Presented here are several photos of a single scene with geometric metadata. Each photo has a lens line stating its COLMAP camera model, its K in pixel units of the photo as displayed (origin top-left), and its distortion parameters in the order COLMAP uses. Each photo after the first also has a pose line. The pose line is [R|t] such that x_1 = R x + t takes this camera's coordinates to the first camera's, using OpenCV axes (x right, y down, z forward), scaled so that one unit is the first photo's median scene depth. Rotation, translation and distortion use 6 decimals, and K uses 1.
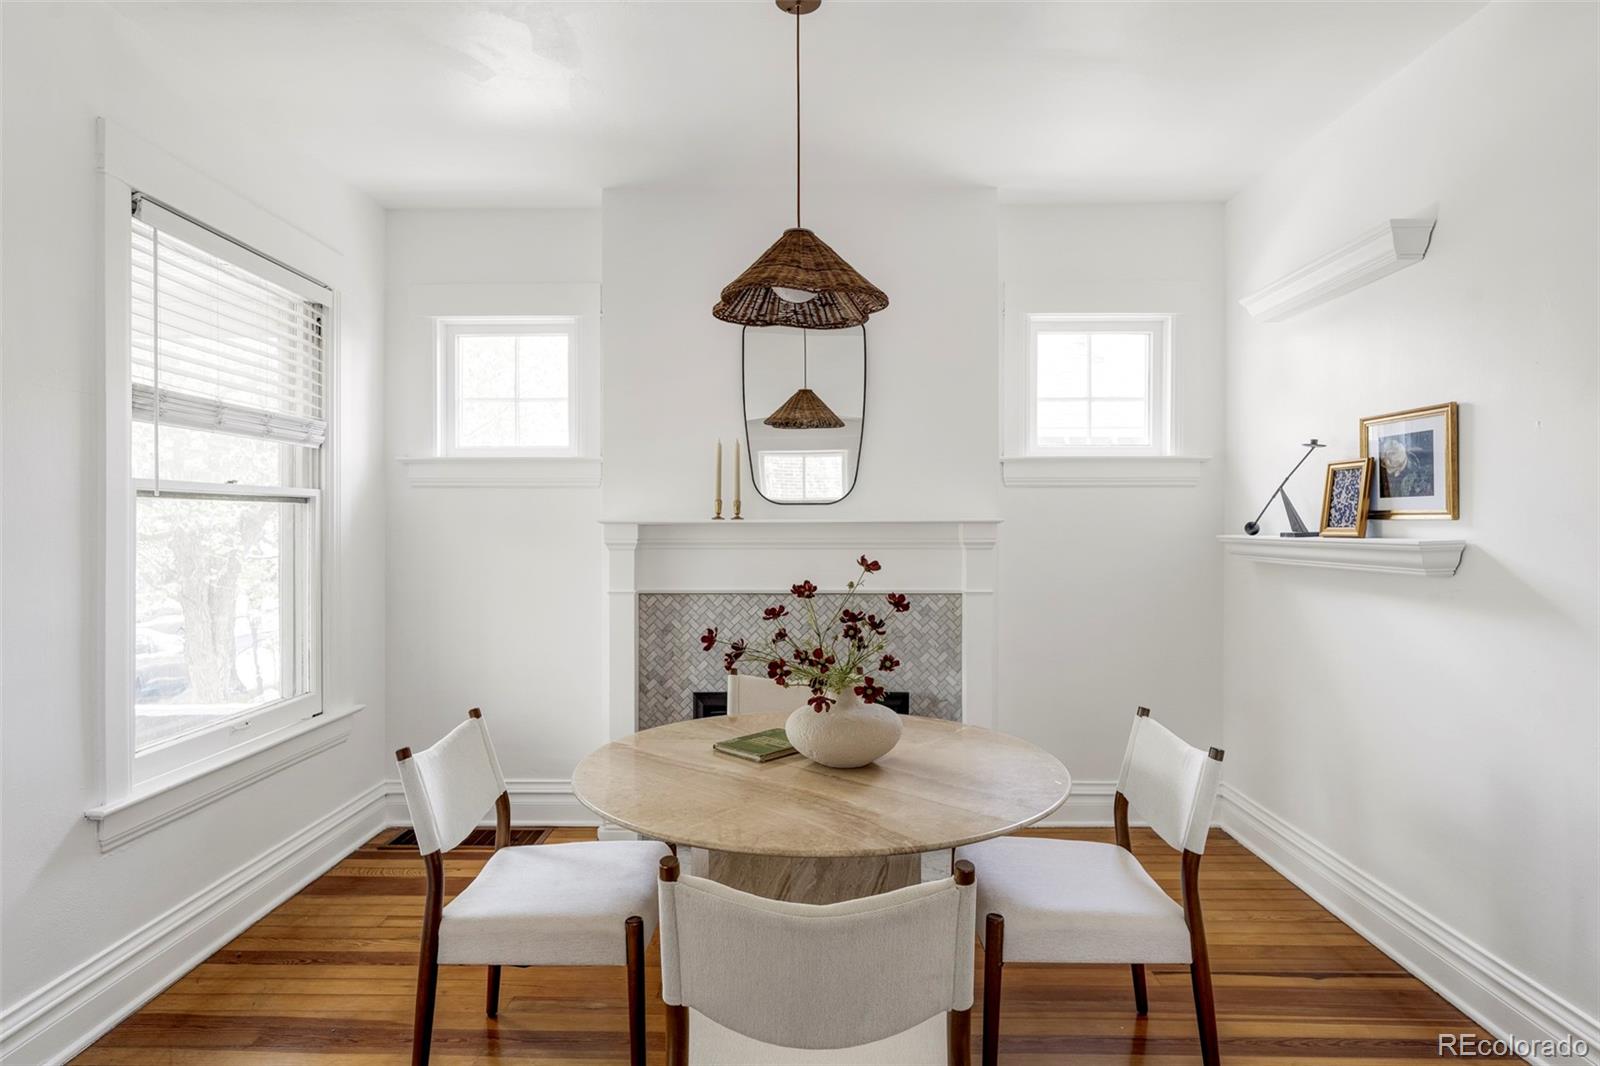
lens RADIAL K [[904.5, 0, 797.4], [0, 904.5, 523.0], [0, 0, 1]] dist [-0.004825, 0.001458]
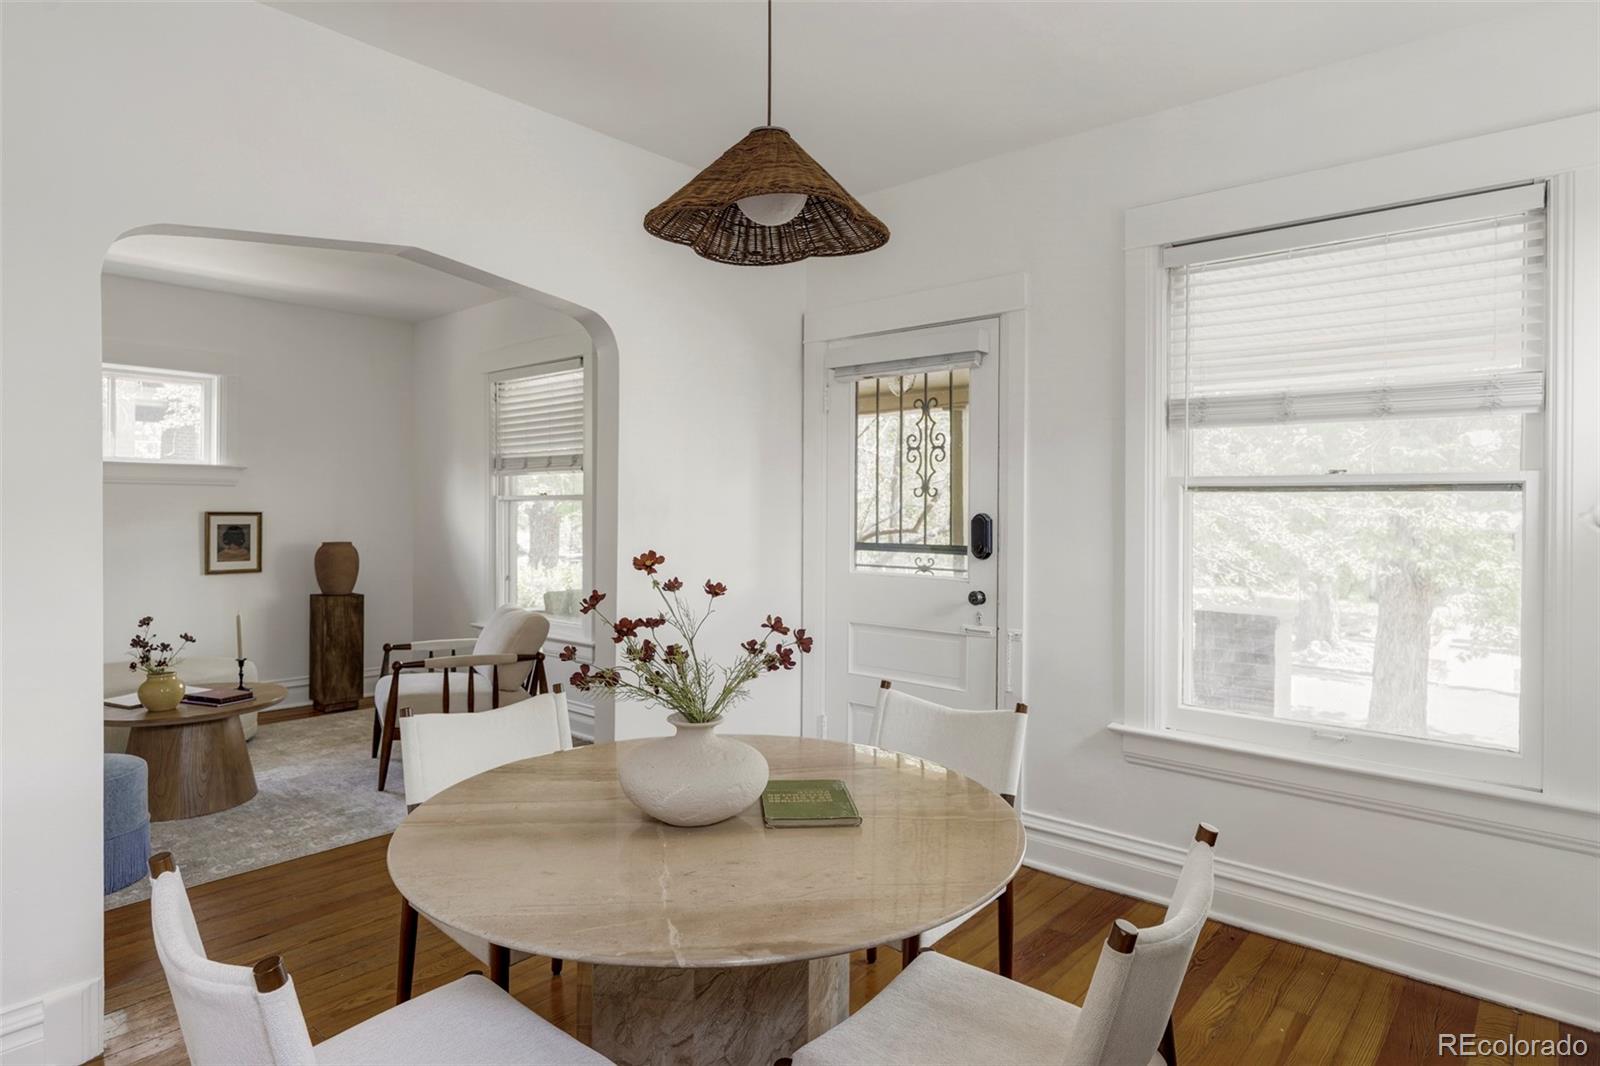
lens RADIAL K [[904.5, 0, 793.8], [0, 904.5, 517.0], [0, 0, 1]] dist [-0.004825, 0.001458]
pose [[-0.658184, -0.004614, -0.752843, 0.460154], [-0.013748, 0.999888, 0.005892, 0.003312], [0.752731, 0.014228, -0.658174, 1.252012]]
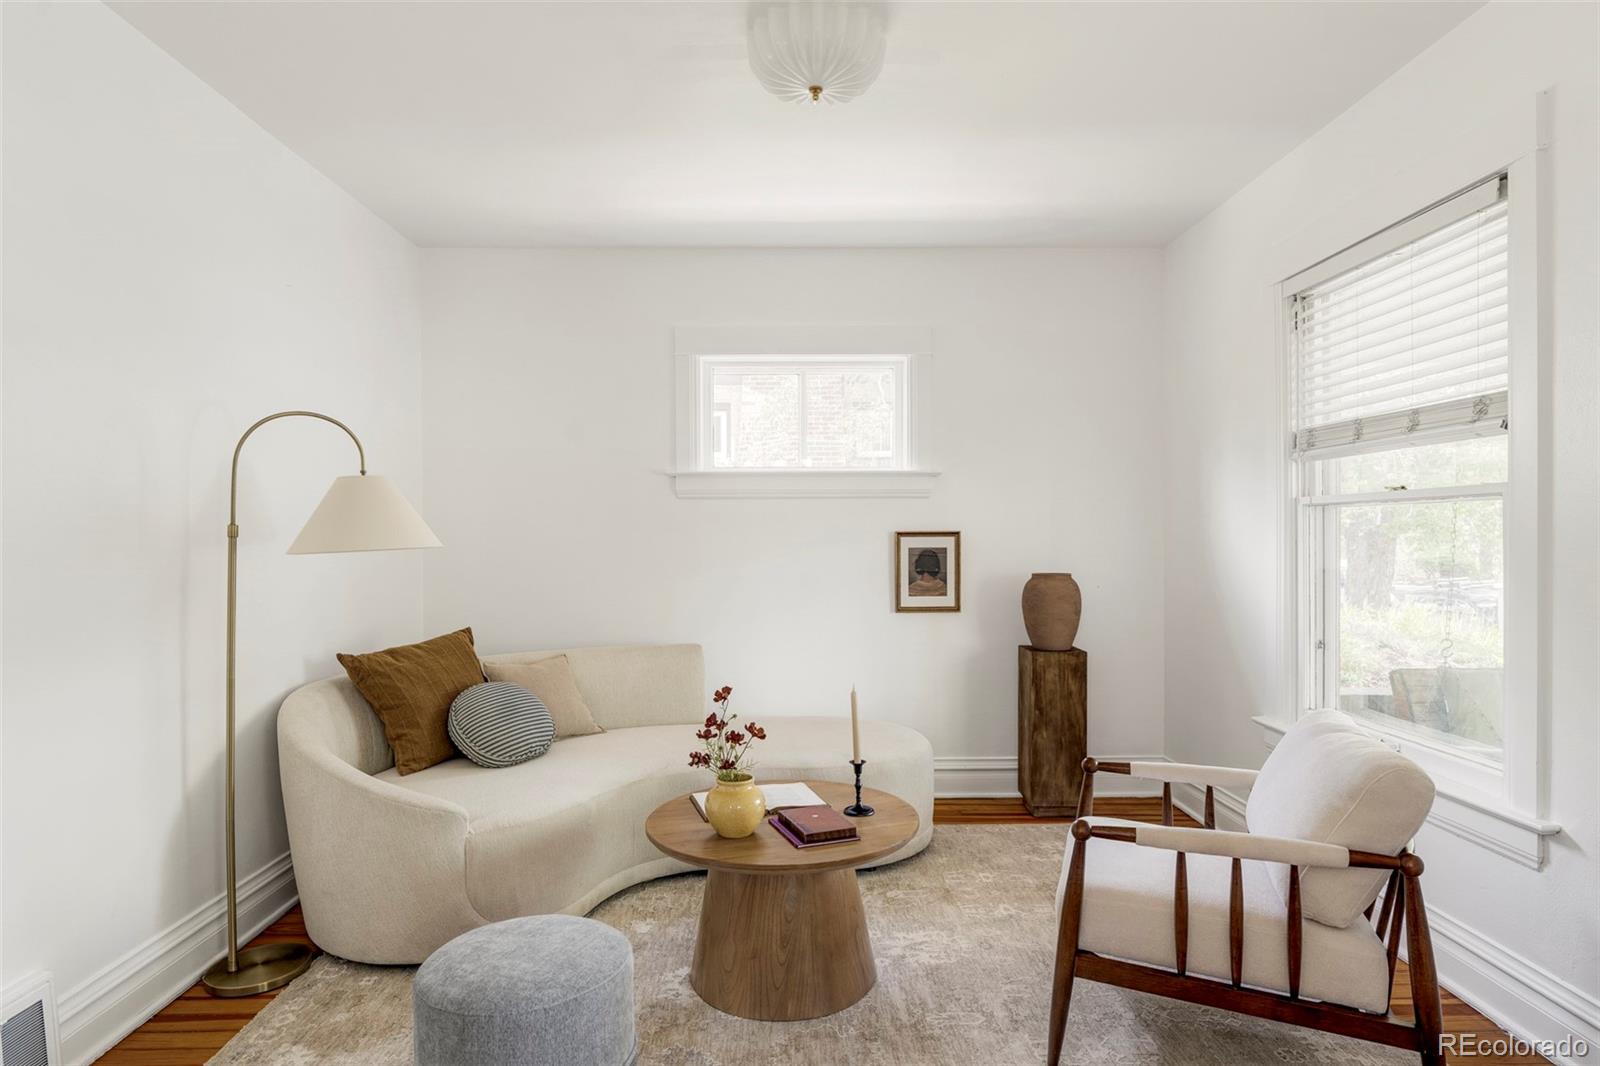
lens RADIAL K [[904.5, 0, 796.1], [0, 904.5, 545.3], [0, 0, 1]] dist [-0.004825, 0.001458]
pose [[-0.999747, 0.000476, -0.022480, 0.427139], [0.000097, 0.999858, 0.016854, 0.004442], [0.022484, 0.016848, -0.999605, 1.197081]]
